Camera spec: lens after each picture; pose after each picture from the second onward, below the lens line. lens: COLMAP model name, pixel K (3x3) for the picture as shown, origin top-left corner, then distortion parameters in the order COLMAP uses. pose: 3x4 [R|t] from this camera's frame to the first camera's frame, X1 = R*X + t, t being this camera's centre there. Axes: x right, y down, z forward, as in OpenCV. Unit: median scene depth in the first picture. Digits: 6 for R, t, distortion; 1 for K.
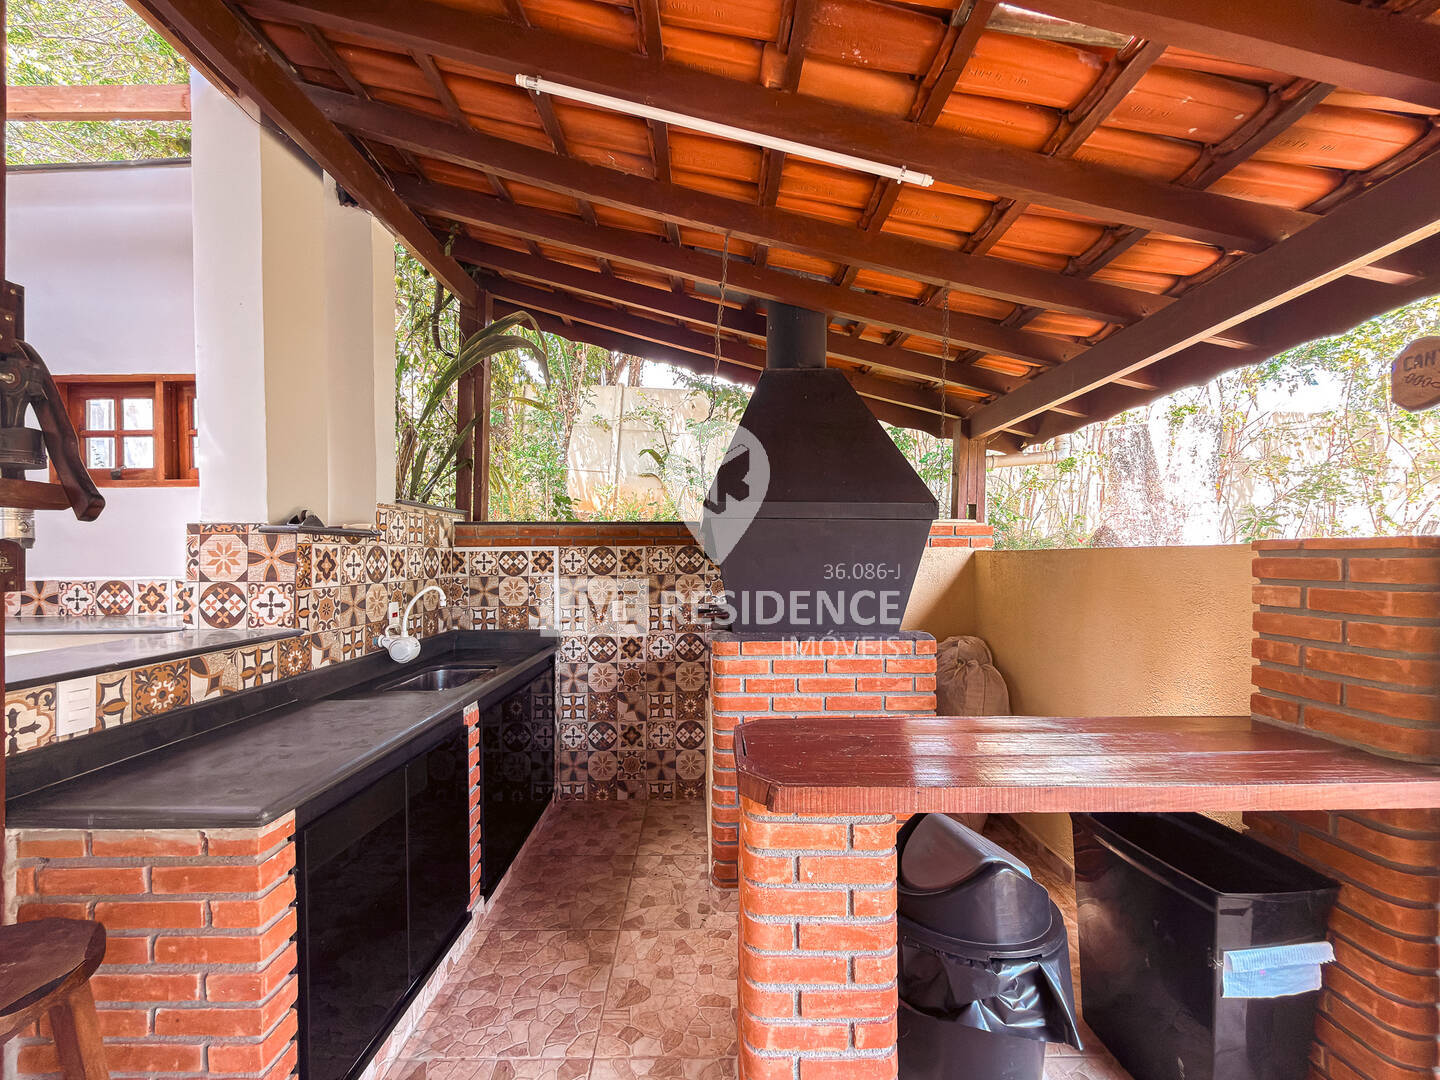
lens RADIAL K [[596.6, 0, 720.0], [0, 596.6, 540.0], [0, 0, 1]] dist [-0.000703, -0.000049]
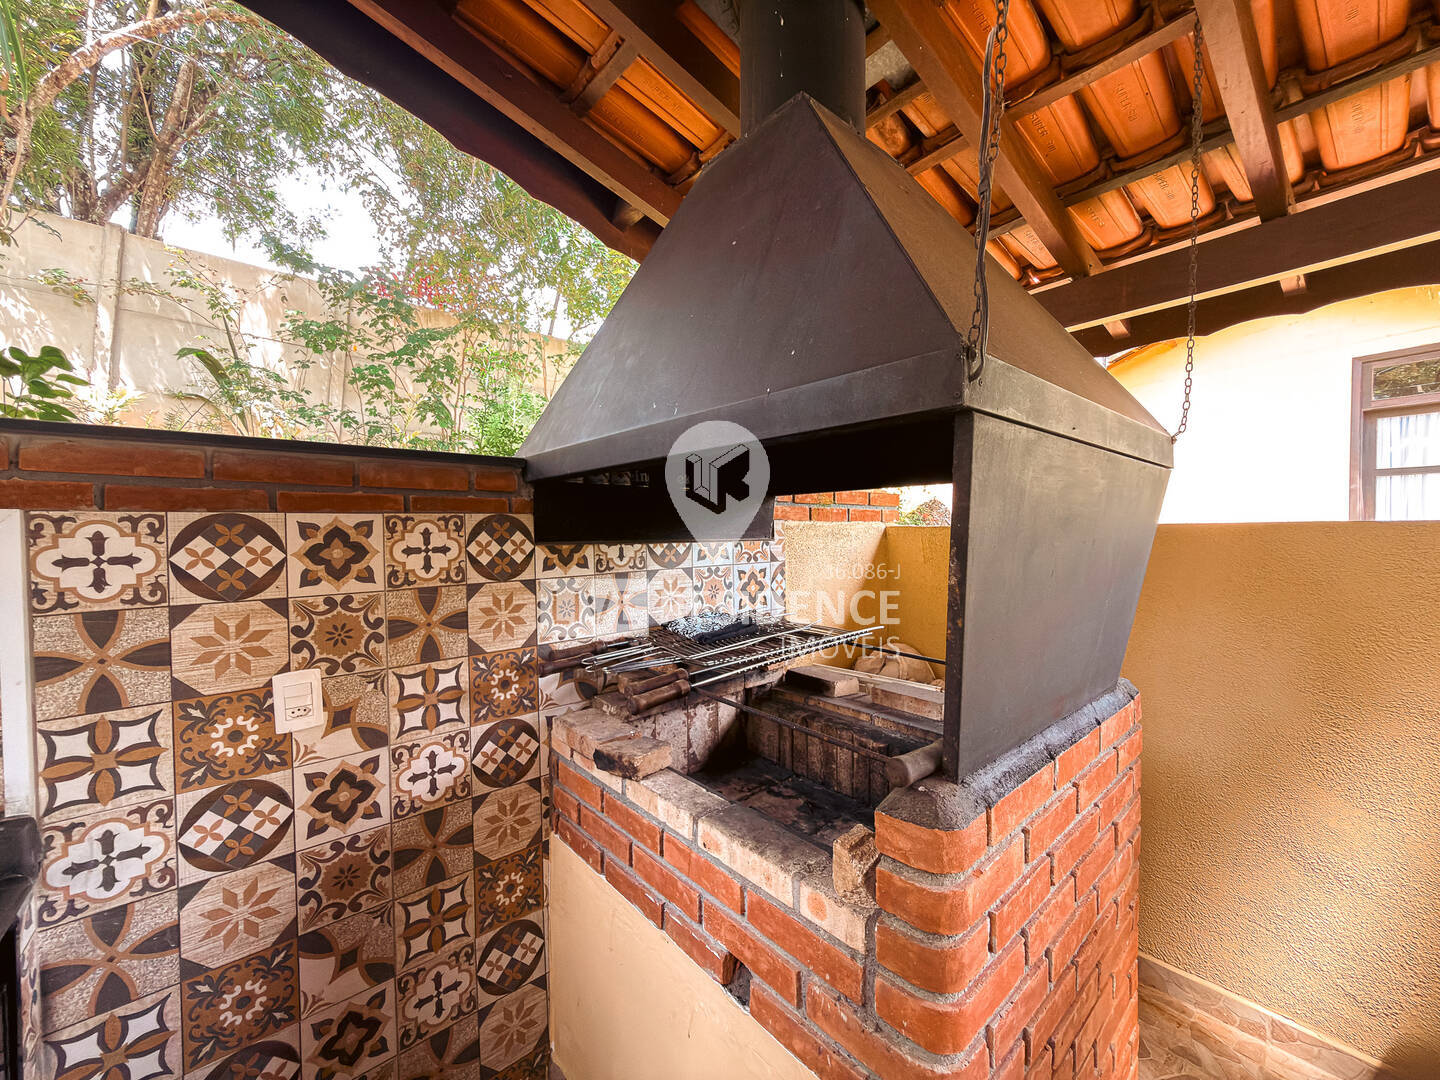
lens RADIAL K [[564.1, 0, 715.5], [0, 564.1, 534.8], [0, 0, 1]] dist [-0.000135, 0.000170]
pose [[0.771230, -0.008381, 0.636502, -0.191923], [-0.012941, 0.999500, 0.028842, 0.010667], [-0.636425, -0.030481, 0.770736, 0.604417]]
